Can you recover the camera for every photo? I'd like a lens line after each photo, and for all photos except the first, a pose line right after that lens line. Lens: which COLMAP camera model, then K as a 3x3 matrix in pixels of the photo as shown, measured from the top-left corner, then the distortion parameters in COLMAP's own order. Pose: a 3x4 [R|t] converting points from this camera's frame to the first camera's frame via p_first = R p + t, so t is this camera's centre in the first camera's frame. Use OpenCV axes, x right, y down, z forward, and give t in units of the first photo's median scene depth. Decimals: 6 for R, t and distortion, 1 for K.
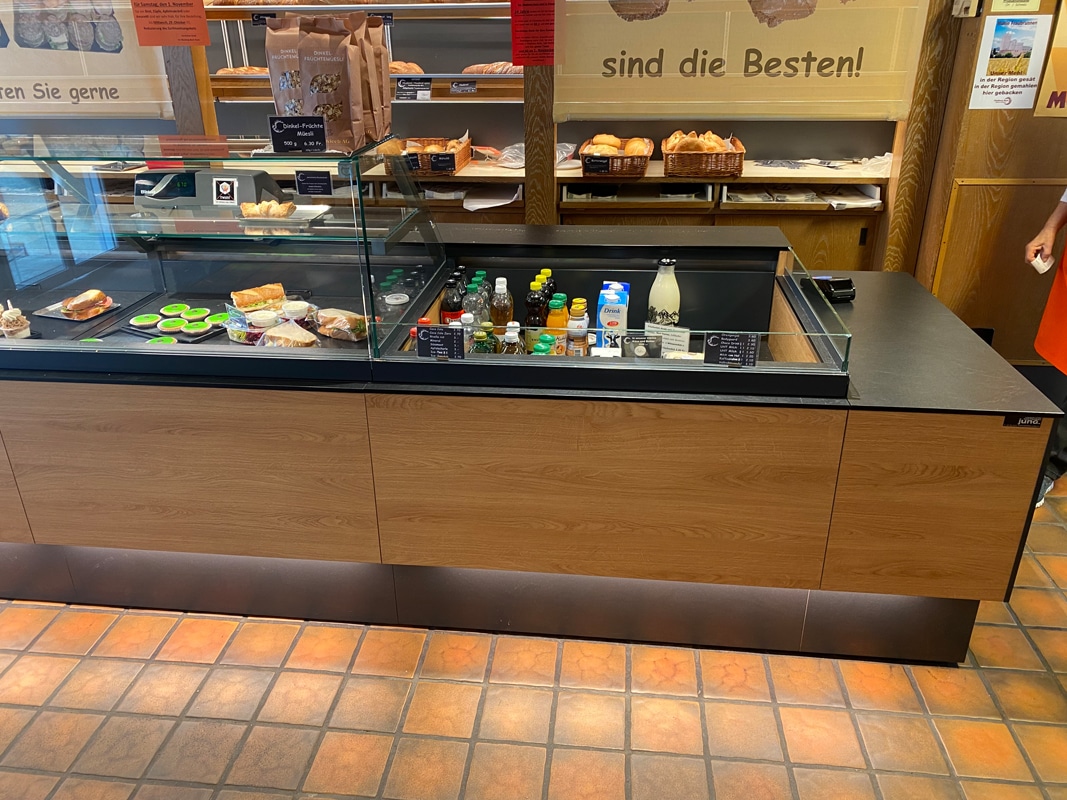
lens RADIAL K [[819.5, 0, 534.4], [0, 819.5, 399.0], [0, 0, 1]] dist [0.006370, 0.004490]
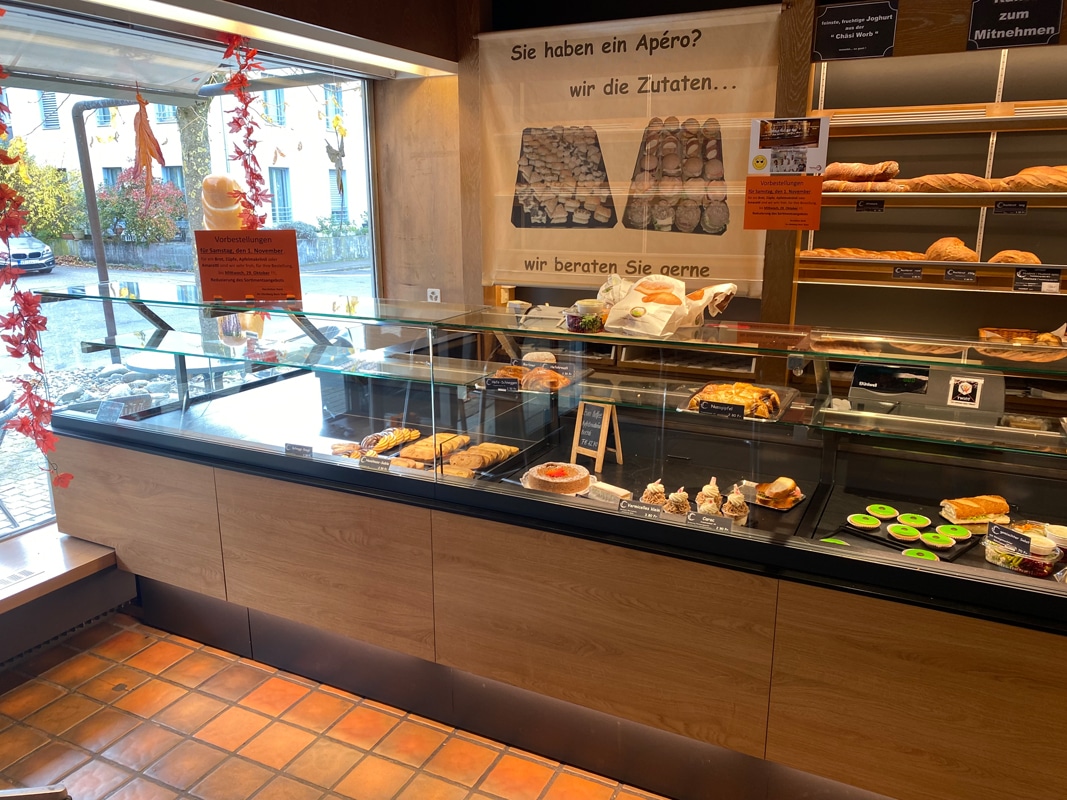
lens RADIAL K [[819.5, 0, 547.2], [0, 819.5, 428.2], [0, 0, 1]] dist [0.006370, 0.004490]
pose [[0.939351, 0.104180, -0.326752, -0.351163], [-0.152810, 0.980085, -0.126814, -0.018848], [0.307034, 0.169054, 0.936564, 0.008708]]
